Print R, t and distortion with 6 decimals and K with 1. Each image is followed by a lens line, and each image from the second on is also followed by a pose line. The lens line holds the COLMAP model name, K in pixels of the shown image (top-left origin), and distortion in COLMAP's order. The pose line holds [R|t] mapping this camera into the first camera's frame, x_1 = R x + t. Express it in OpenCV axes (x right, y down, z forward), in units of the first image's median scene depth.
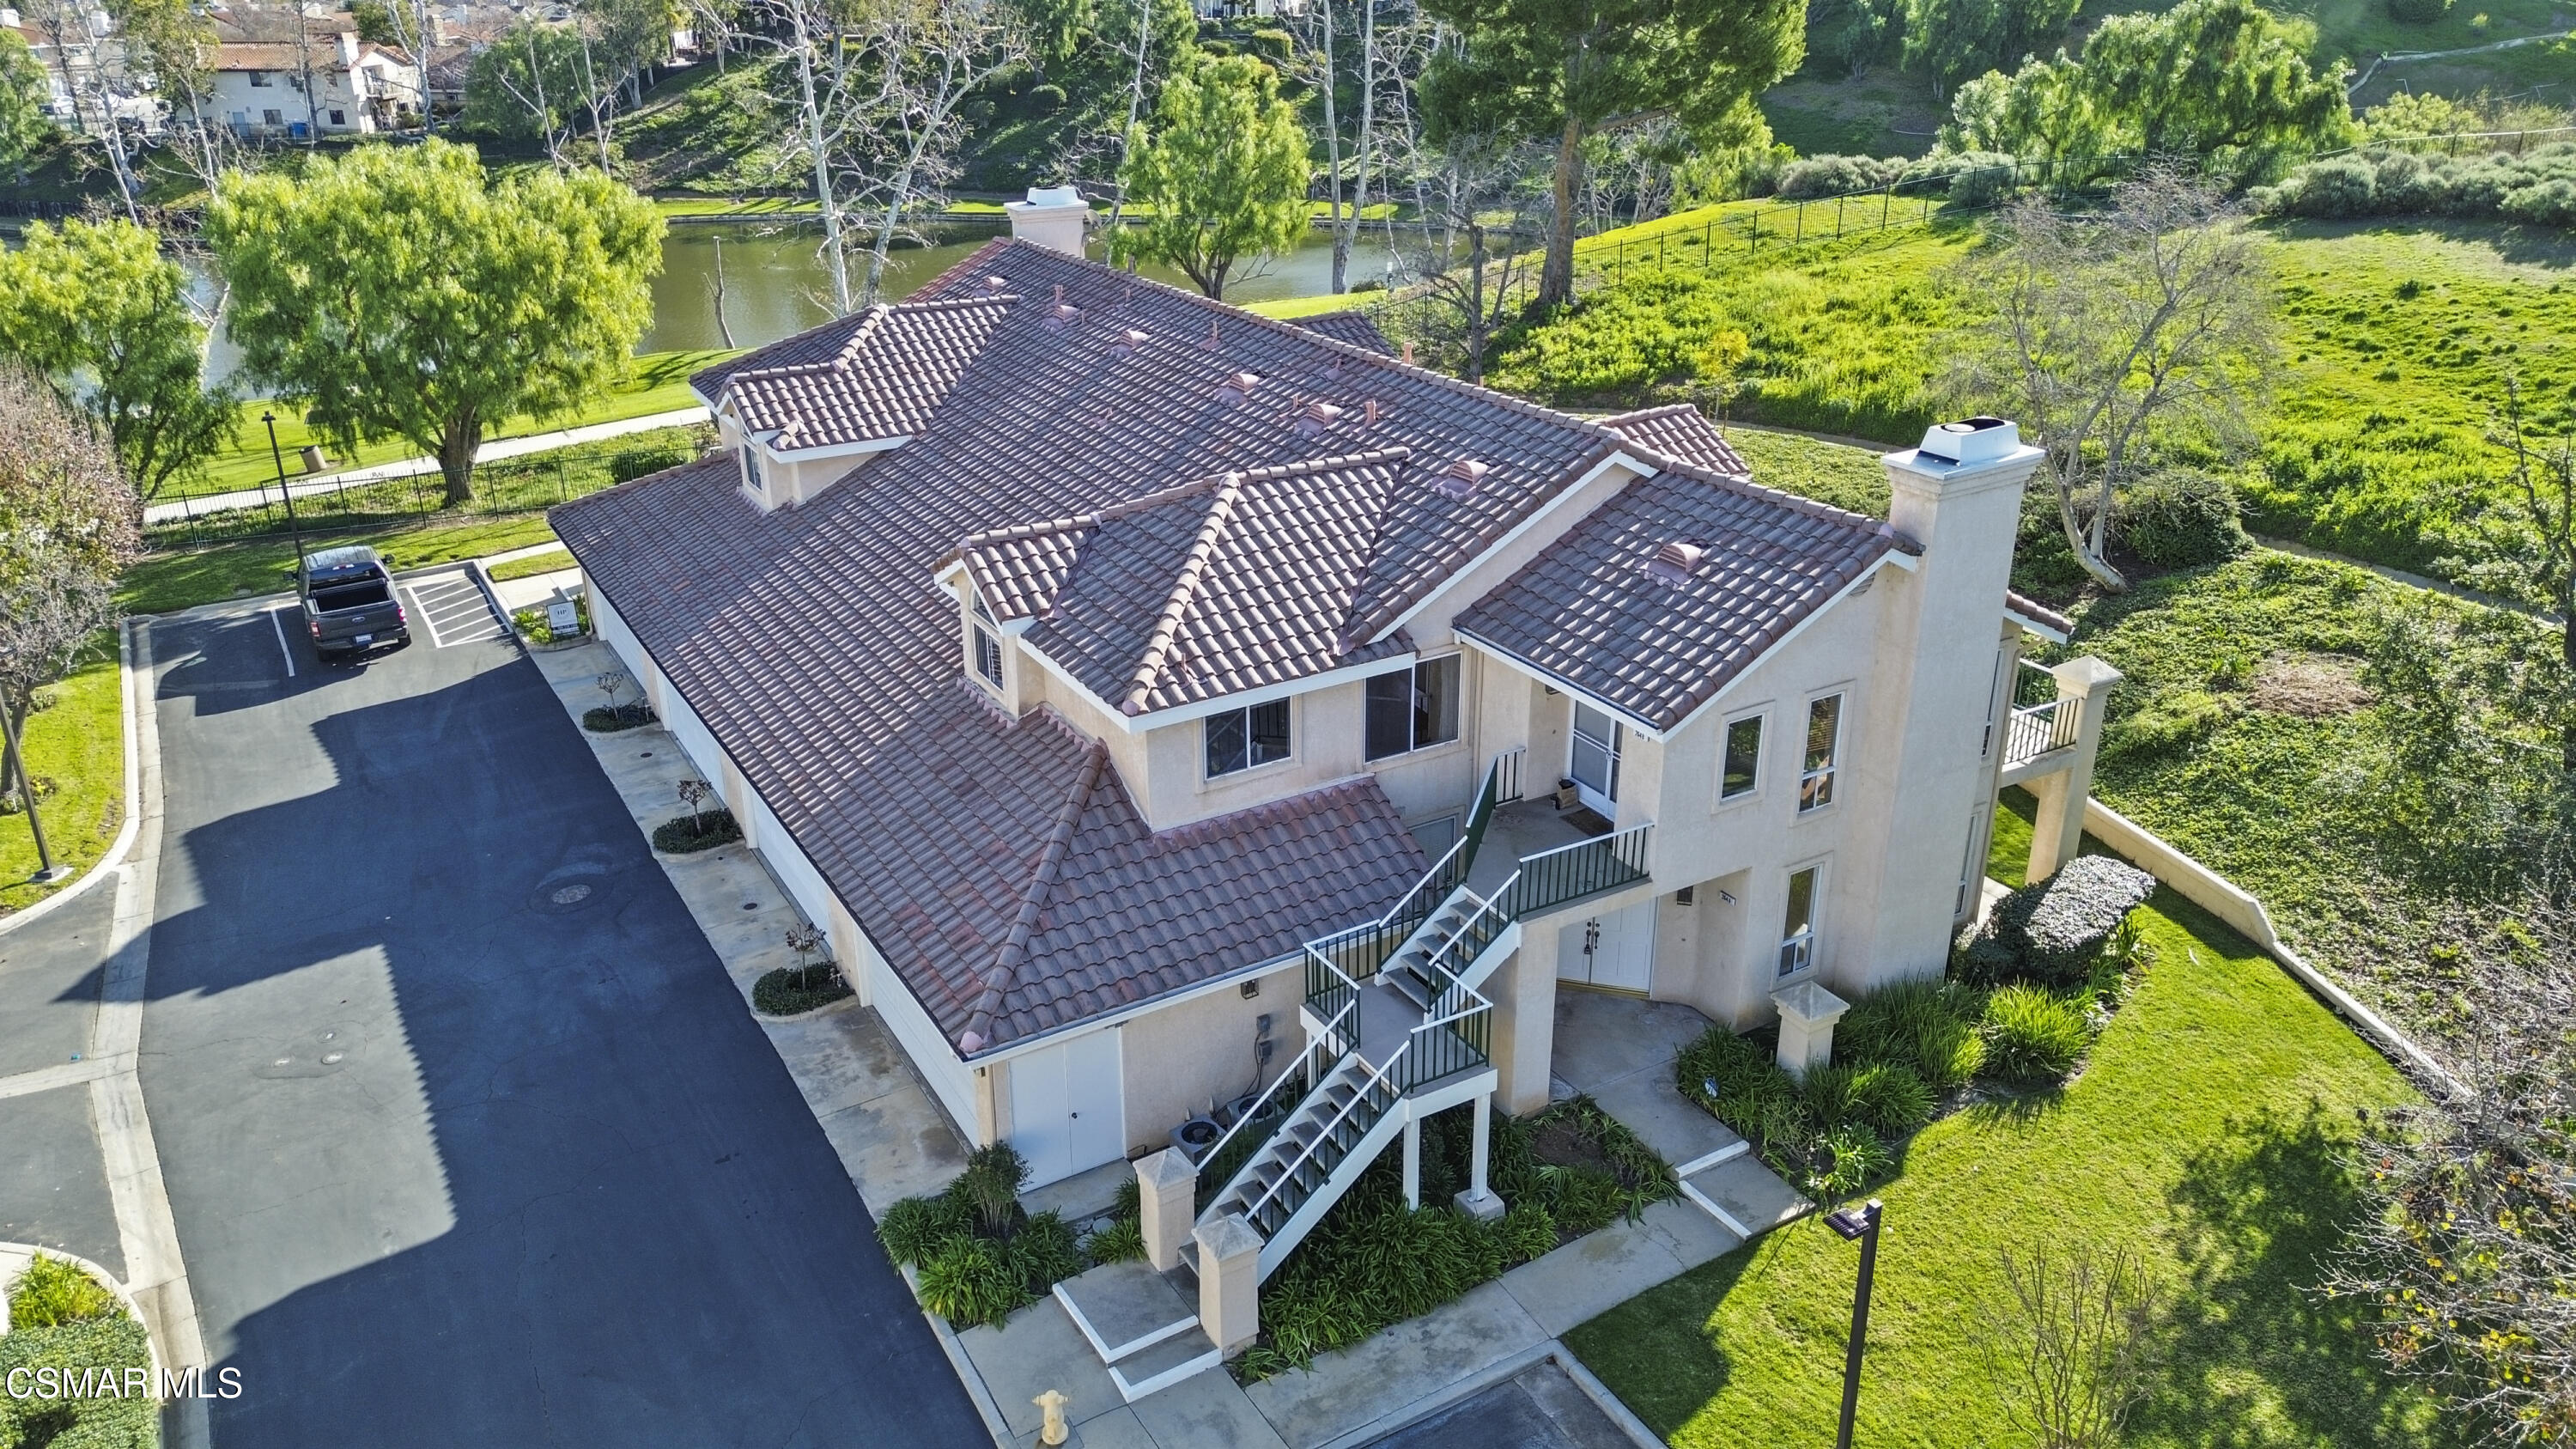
lens RADIAL K [[1792.7, 0, 1288.0], [0, 1792.7, 724.5], [0, 0, 1]] dist [0.026426, -0.005581]
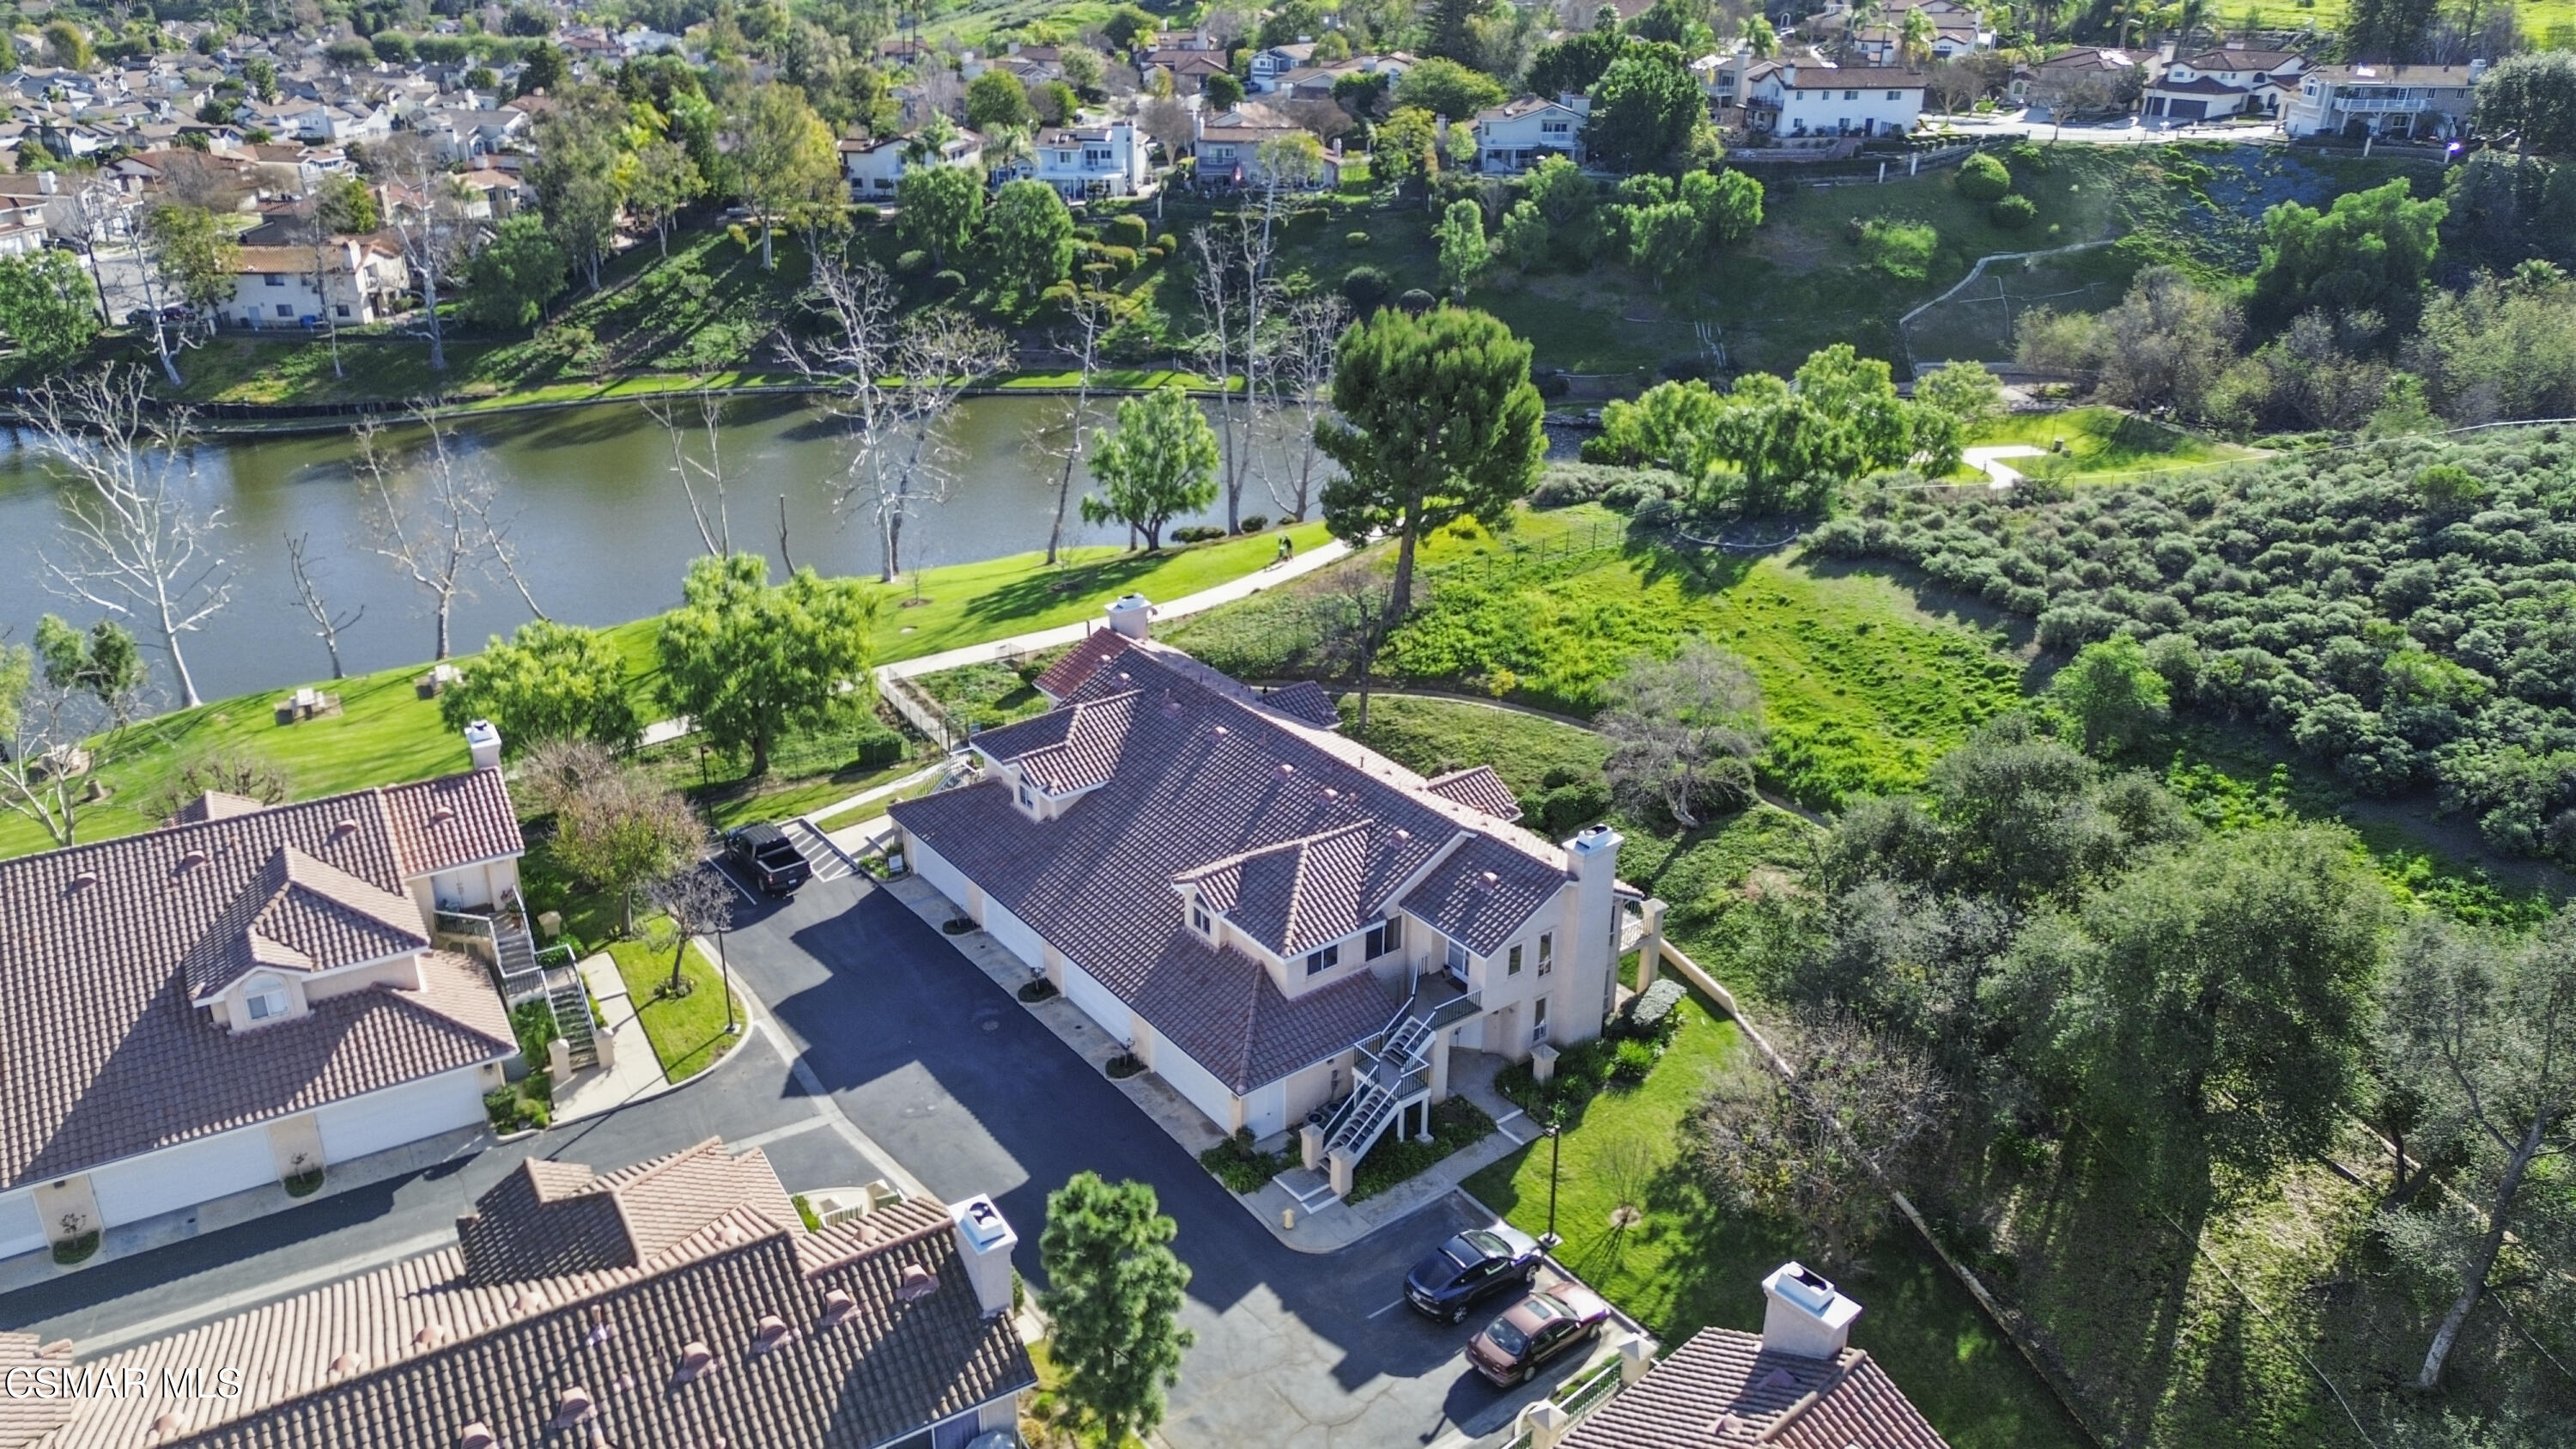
lens RADIAL K [[1821.7, 0, 1288.0], [0, 1821.7, 724.5], [0, 0, 1]] dist [0.091913, -0.002205]
pose [[0.992509, -0.031999, 0.117904, -0.322844], [0.030288, 0.999409, 0.016275, -0.325266], [-0.118355, -0.012582, 0.992892, -1.363326]]
